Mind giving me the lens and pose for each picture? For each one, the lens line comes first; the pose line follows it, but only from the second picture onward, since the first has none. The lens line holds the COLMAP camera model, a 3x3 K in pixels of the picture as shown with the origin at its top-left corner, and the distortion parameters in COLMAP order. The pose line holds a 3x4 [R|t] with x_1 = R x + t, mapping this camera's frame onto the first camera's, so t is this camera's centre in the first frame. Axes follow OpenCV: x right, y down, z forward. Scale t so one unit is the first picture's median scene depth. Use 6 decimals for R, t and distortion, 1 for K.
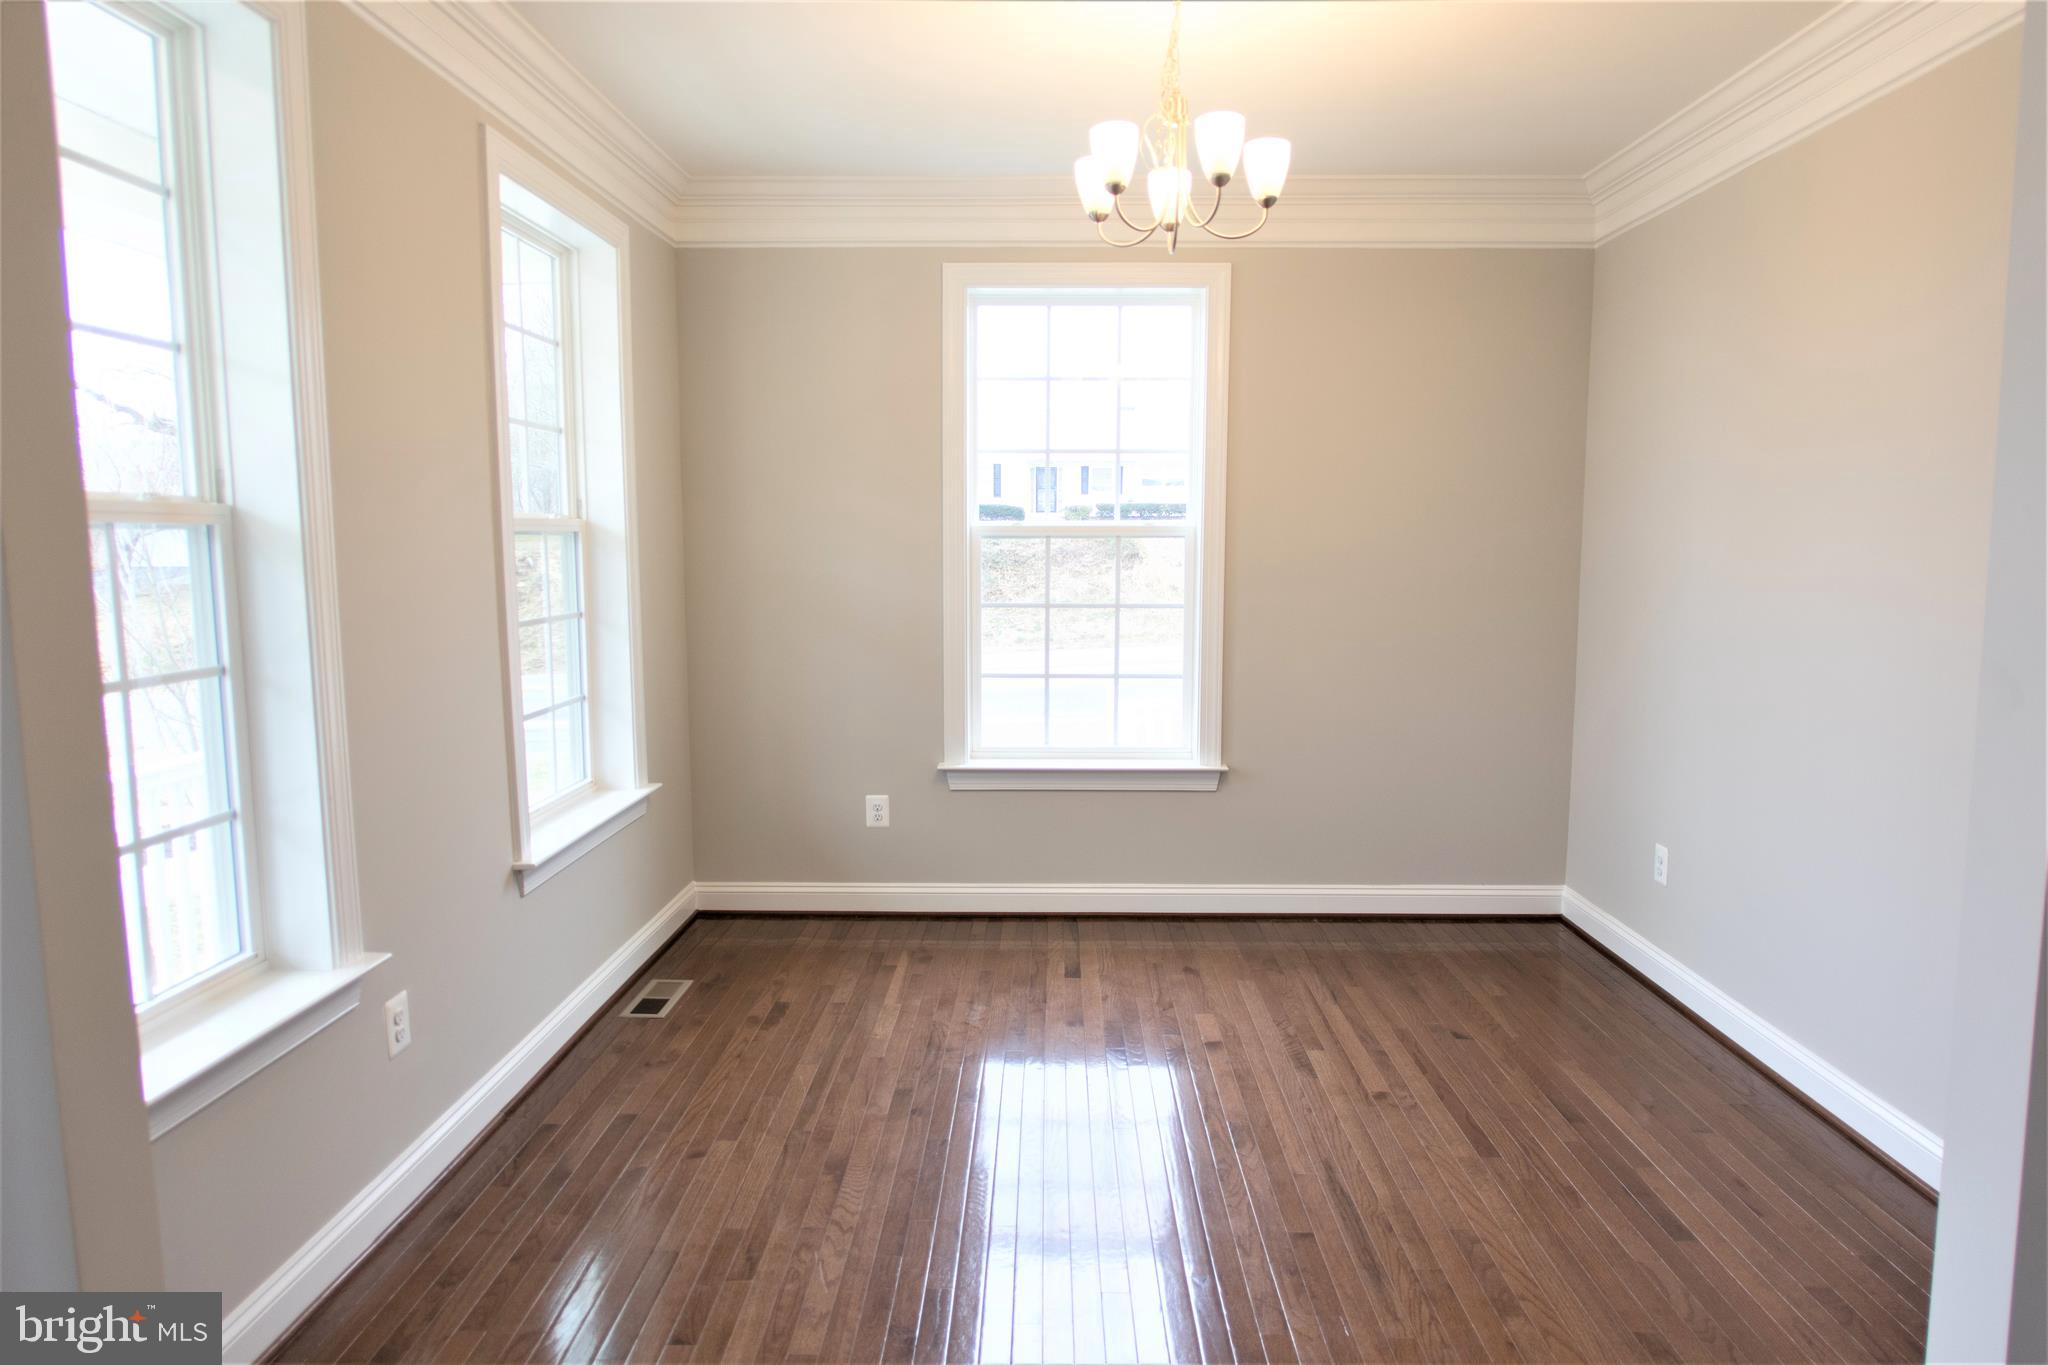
lens RADIAL K [[1303.8, 0, 1042.0], [0, 1303.8, 686.4], [0, 0, 1]] dist [0.002138, -0.002993]
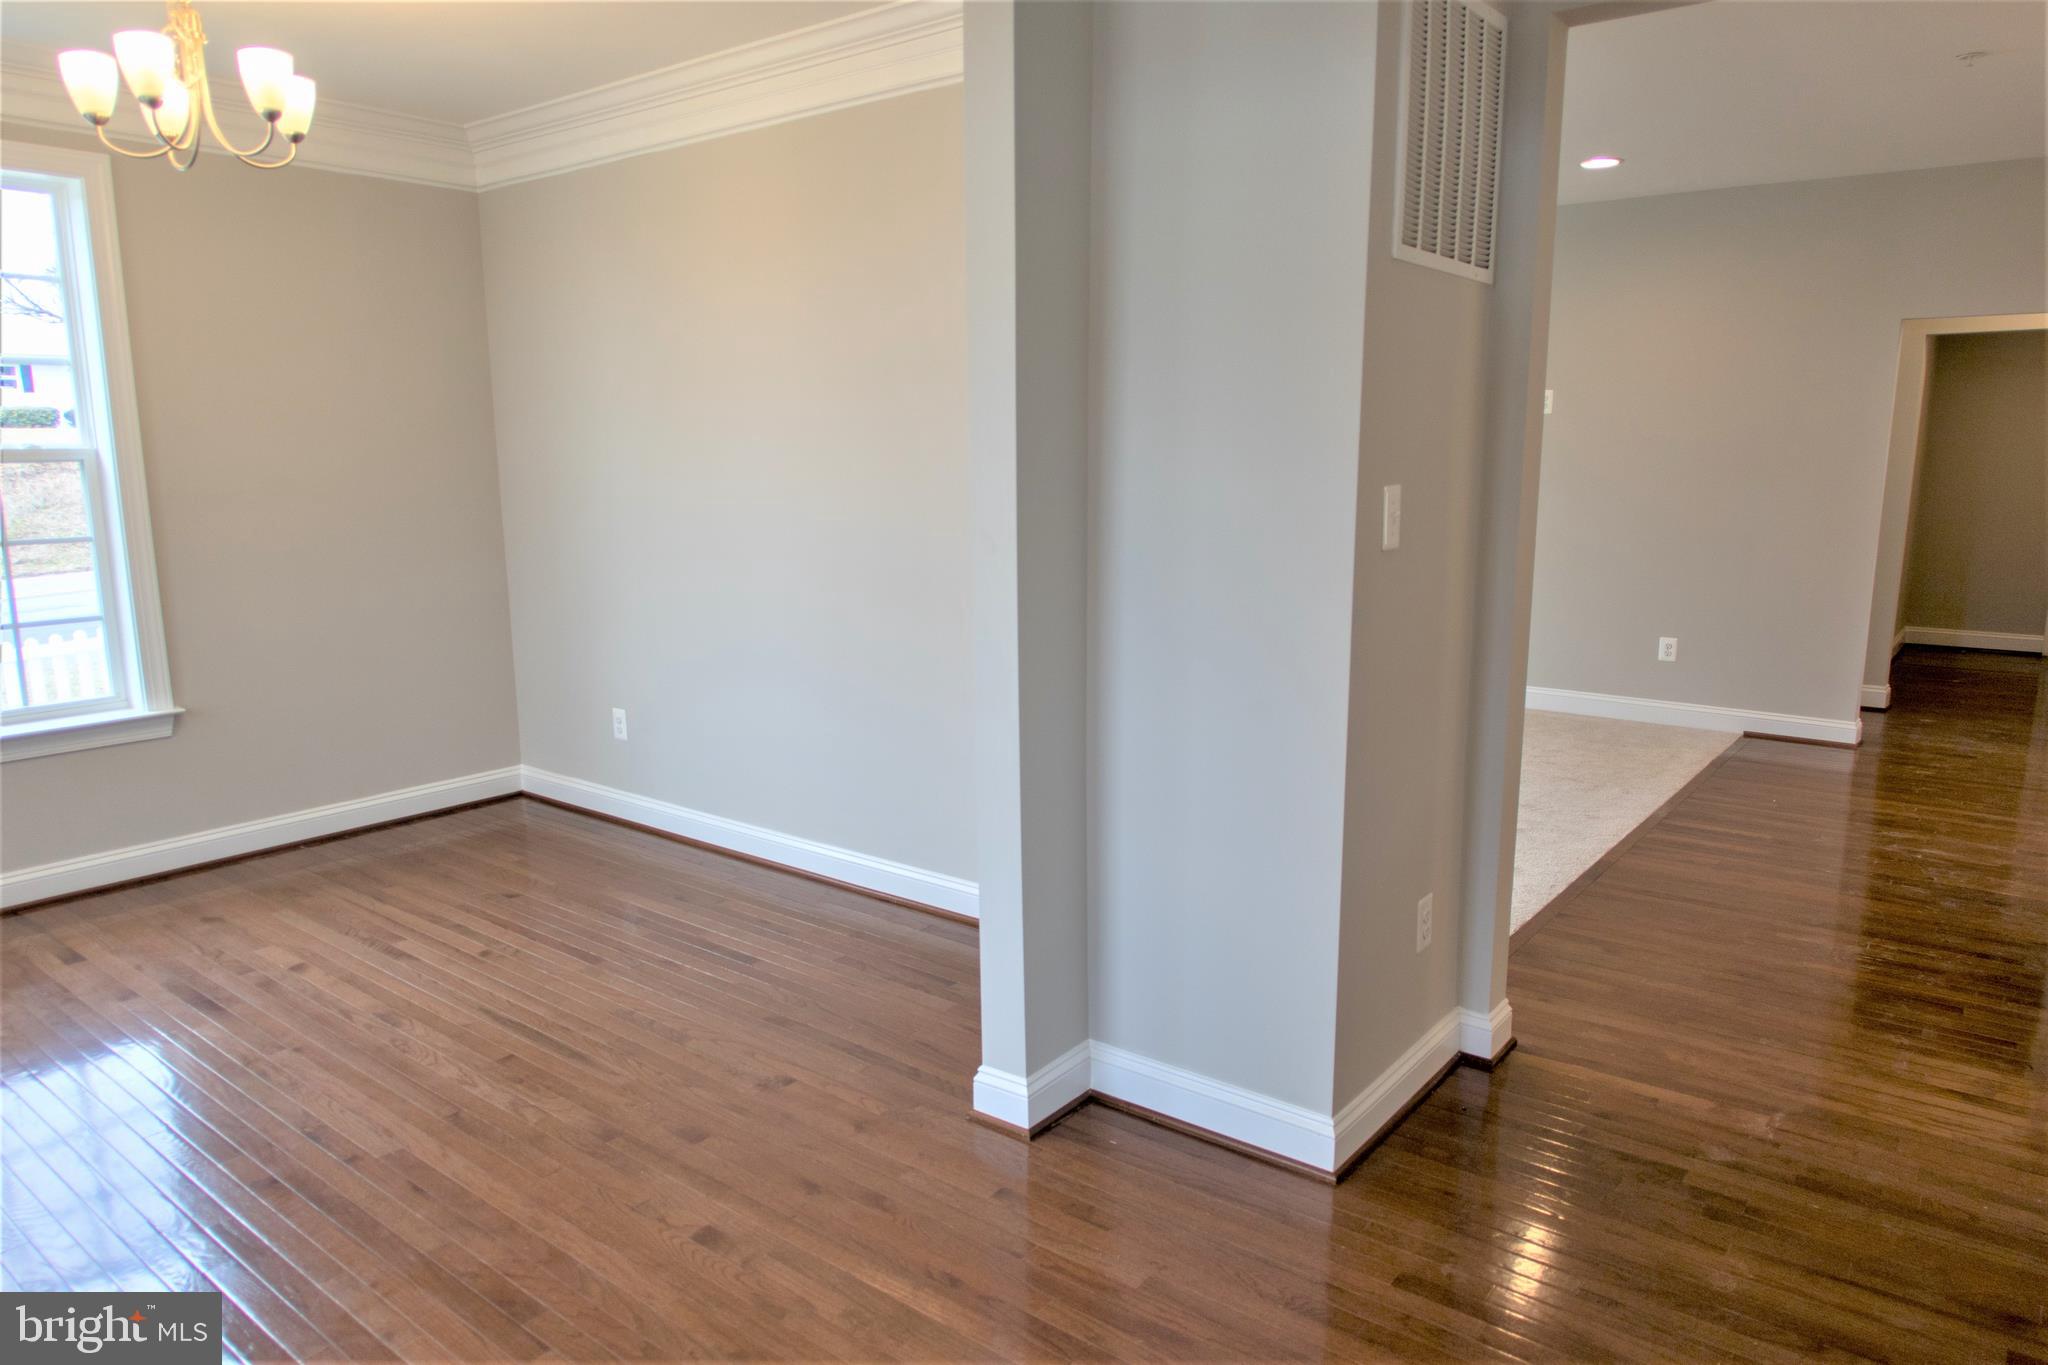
lens RADIAL K [[1303.8, 0, 1042.0], [0, 1303.8, 686.4], [0, 0, 1]] dist [0.002138, -0.002993]
pose [[0.615621, -0.154510, 0.772747, -0.231044], [0.102293, 0.987962, 0.116048, 0.000417], [-0.781375, 0.007605, 0.624015, -0.076151]]
